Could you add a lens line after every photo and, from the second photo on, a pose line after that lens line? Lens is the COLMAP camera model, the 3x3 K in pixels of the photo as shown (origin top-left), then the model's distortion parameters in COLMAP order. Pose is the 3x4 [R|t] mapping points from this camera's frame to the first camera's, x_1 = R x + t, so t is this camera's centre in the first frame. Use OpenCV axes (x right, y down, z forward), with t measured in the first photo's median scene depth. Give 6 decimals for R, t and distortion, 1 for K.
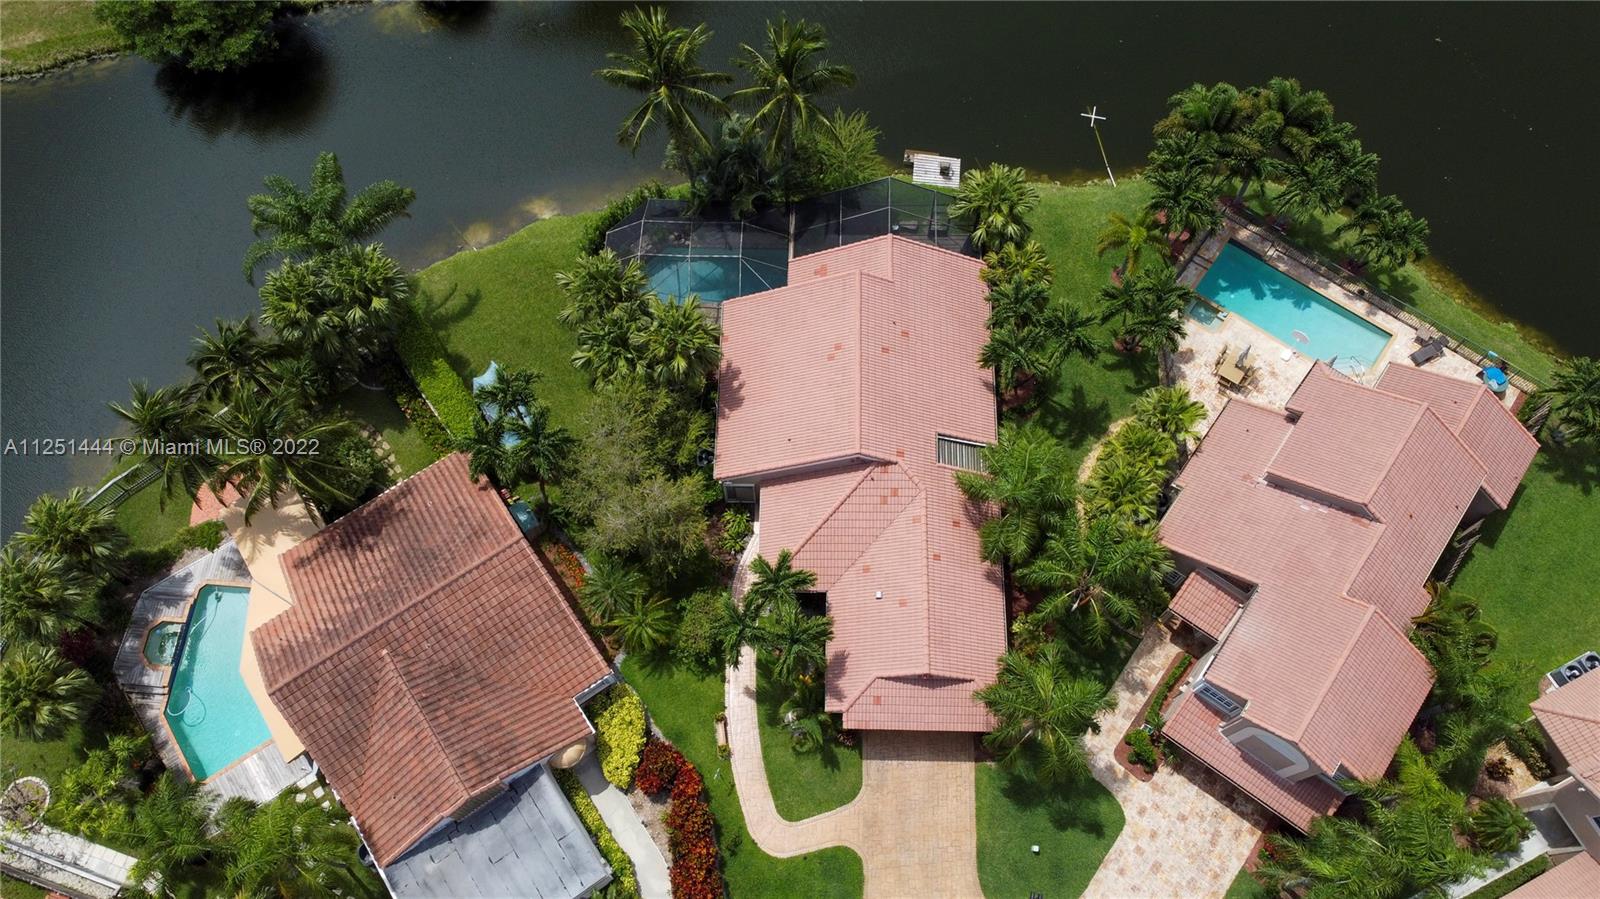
lens RADIAL K [[1210.9, 0, 796.7], [0, 1210.9, 448.3], [0, 0, 1]] dist [0.007380, -0.011215]
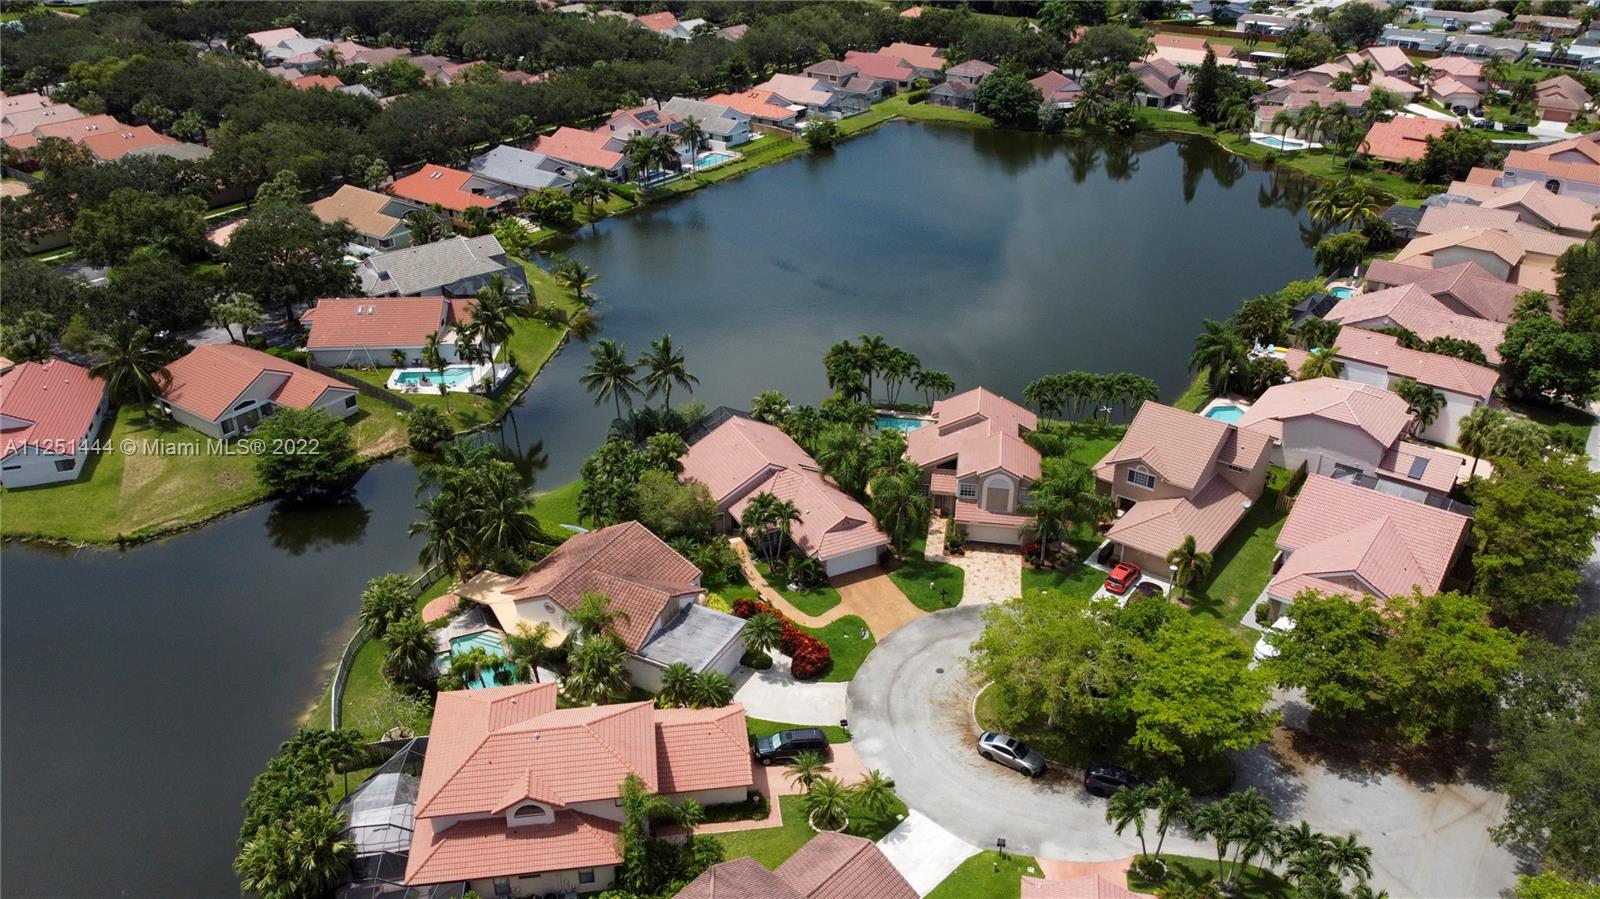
lens RADIAL K [[1210.9, 0, 796.7], [0, 1210.9, 448.3], [0, 0, 1]] dist [0.007380, -0.011215]
pose [[0.887965, -0.207759, 0.410311, -0.746753], [0.421915, 0.723070, -0.546953, 1.127082], [-0.183049, 0.658792, 0.729717, -0.541288]]
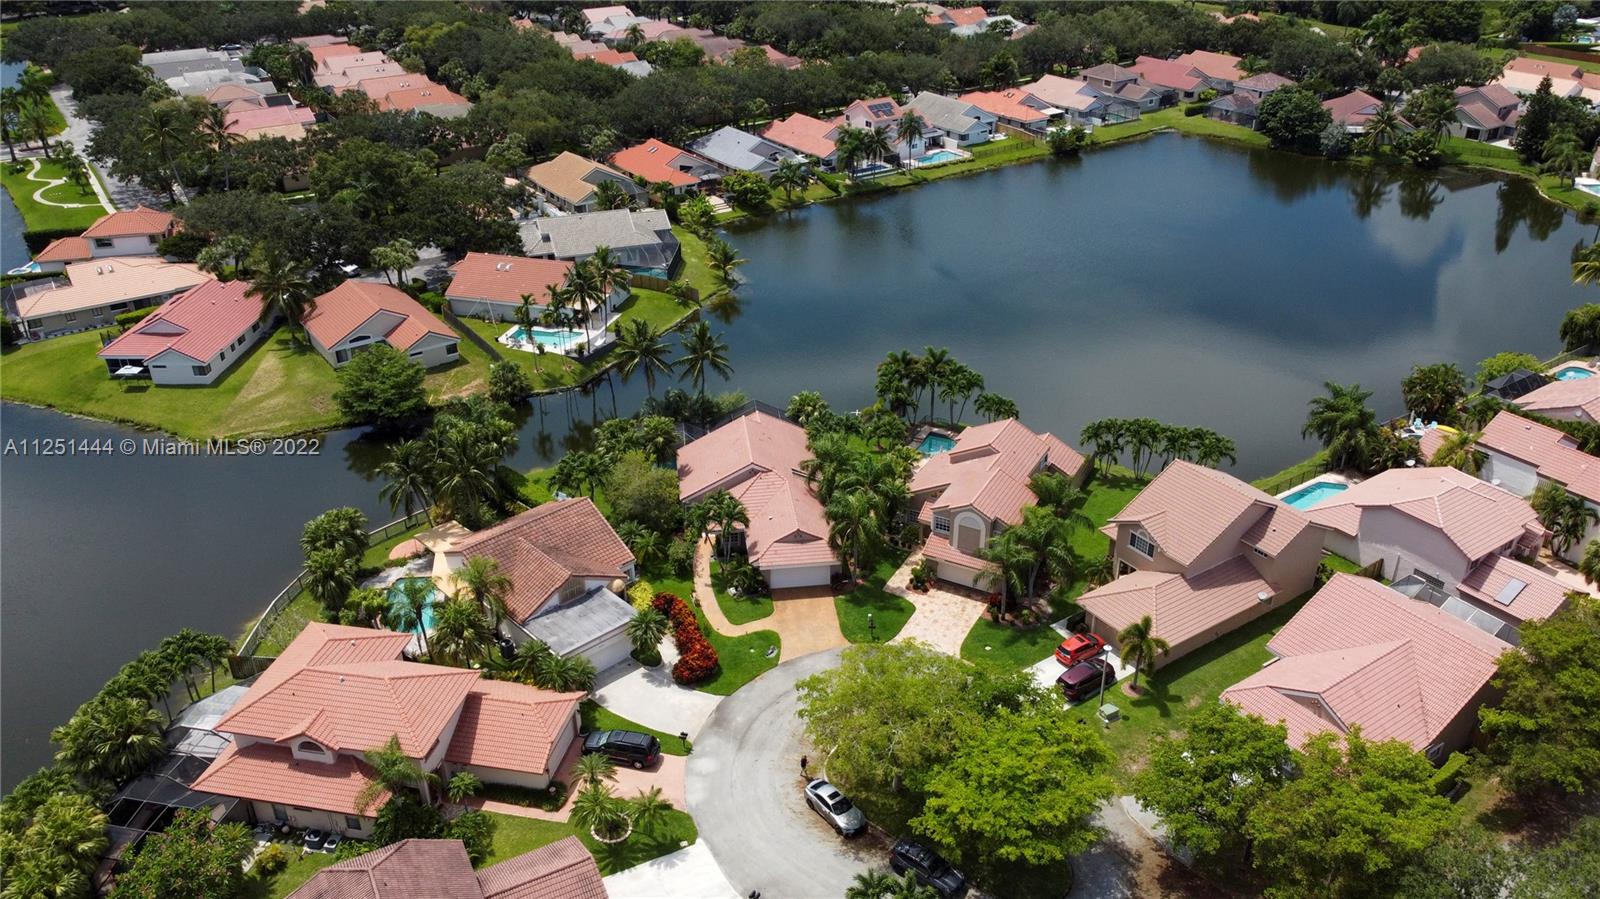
lens RADIAL K [[1210.9, 0, 796.7], [0, 1210.9, 448.3], [0, 0, 1]] dist [0.007380, -0.011215]
pose [[0.989546, -0.063500, 0.129482, -0.134659], [0.131377, 0.767242, -0.627757, 1.247256], [-0.059481, 0.638206, 0.767565, -0.569420]]
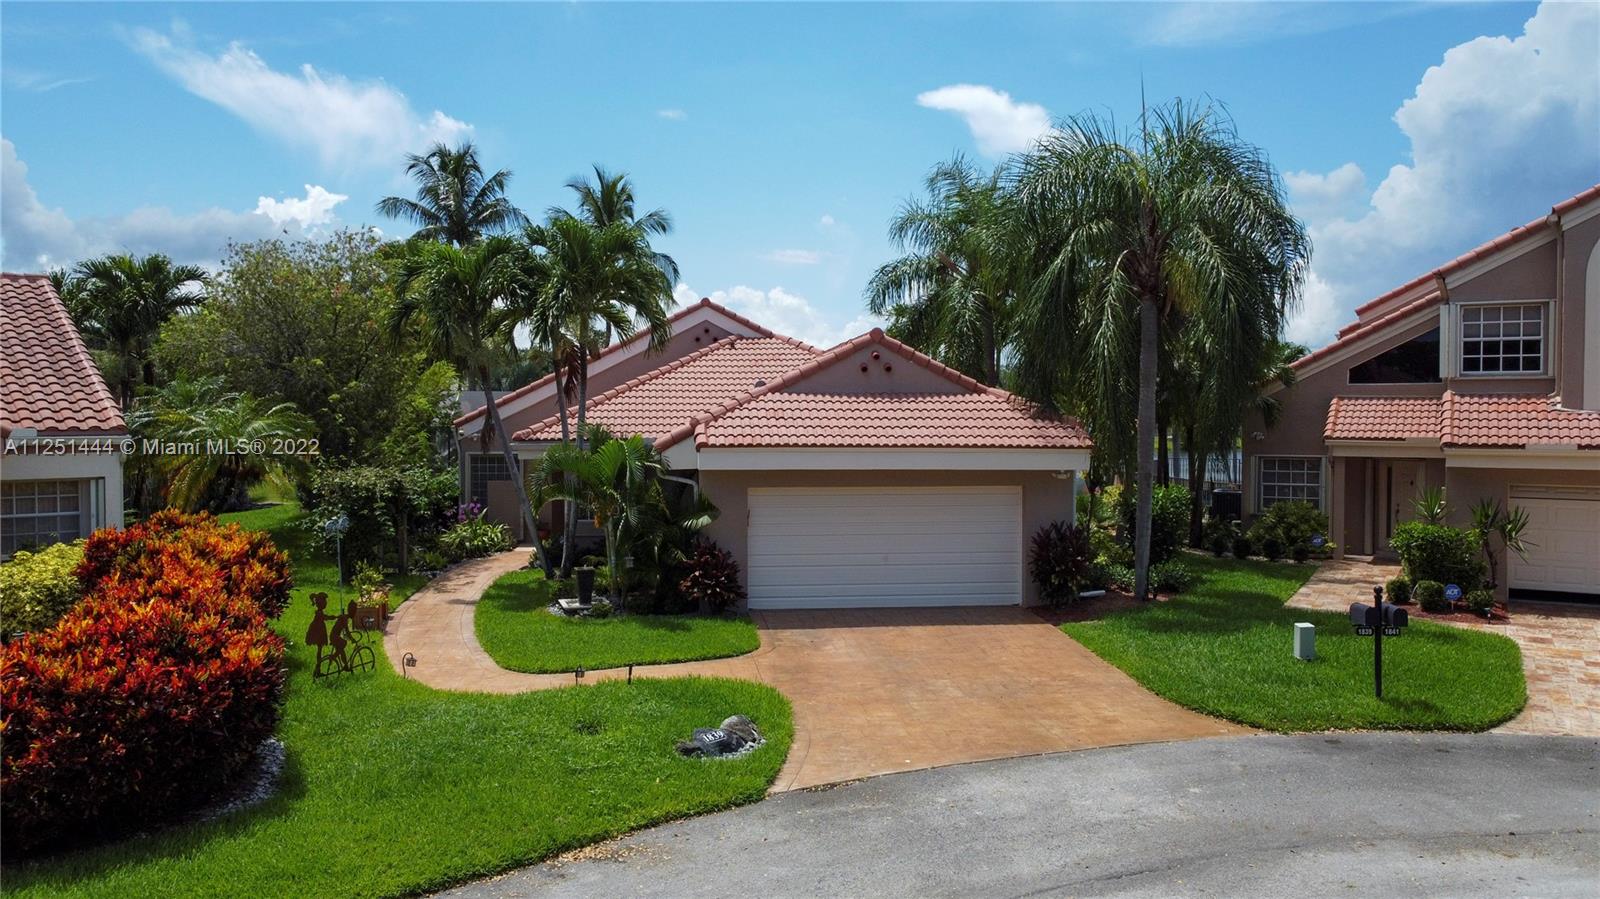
lens RADIAL K [[1210.9, 0, 796.7], [0, 1210.9, 448.3], [0, 0, 1]] dist [0.007380, -0.011215]
pose [[0.991975, 0.009001, 0.126114, 0.019967], [0.111516, 0.407762, -0.906253, 0.571479], [-0.059581, 0.913044, 0.403486, 0.806421]]
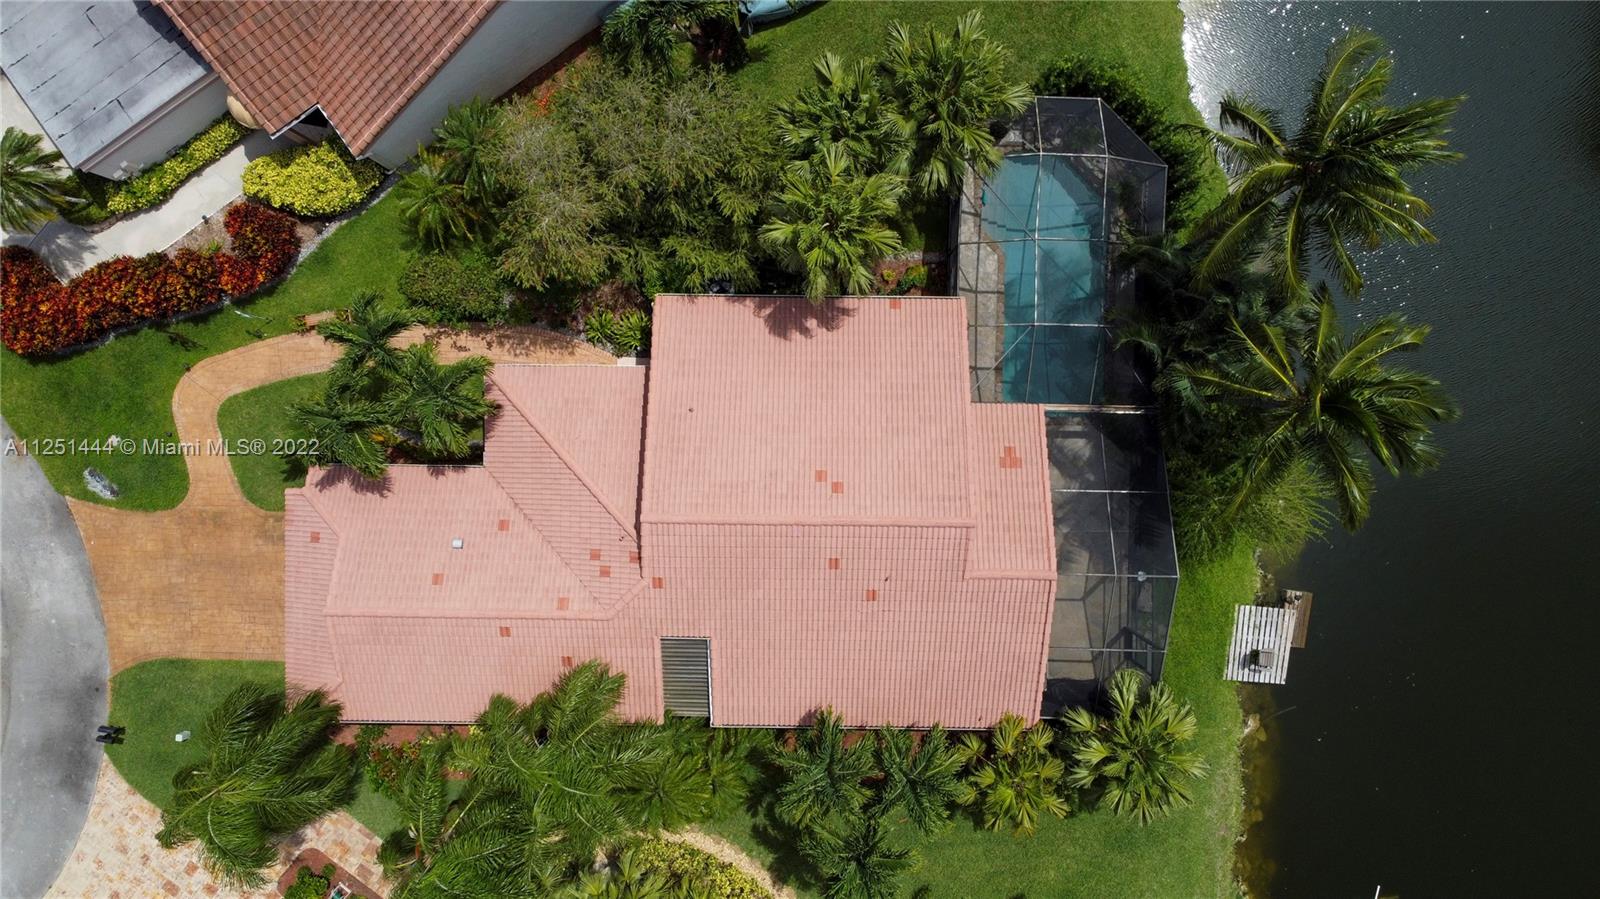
lens RADIAL K [[1210.9, 0, 796.7], [0, 1210.9, 448.3], [0, 0, 1]] dist [0.007380, -0.011215]
pose [[0.009257, 0.999358, 0.034621, -0.007287], [-0.921992, -0.004872, 0.387177, -0.310901], [0.387097, -0.035505, 0.921355, 0.440448]]
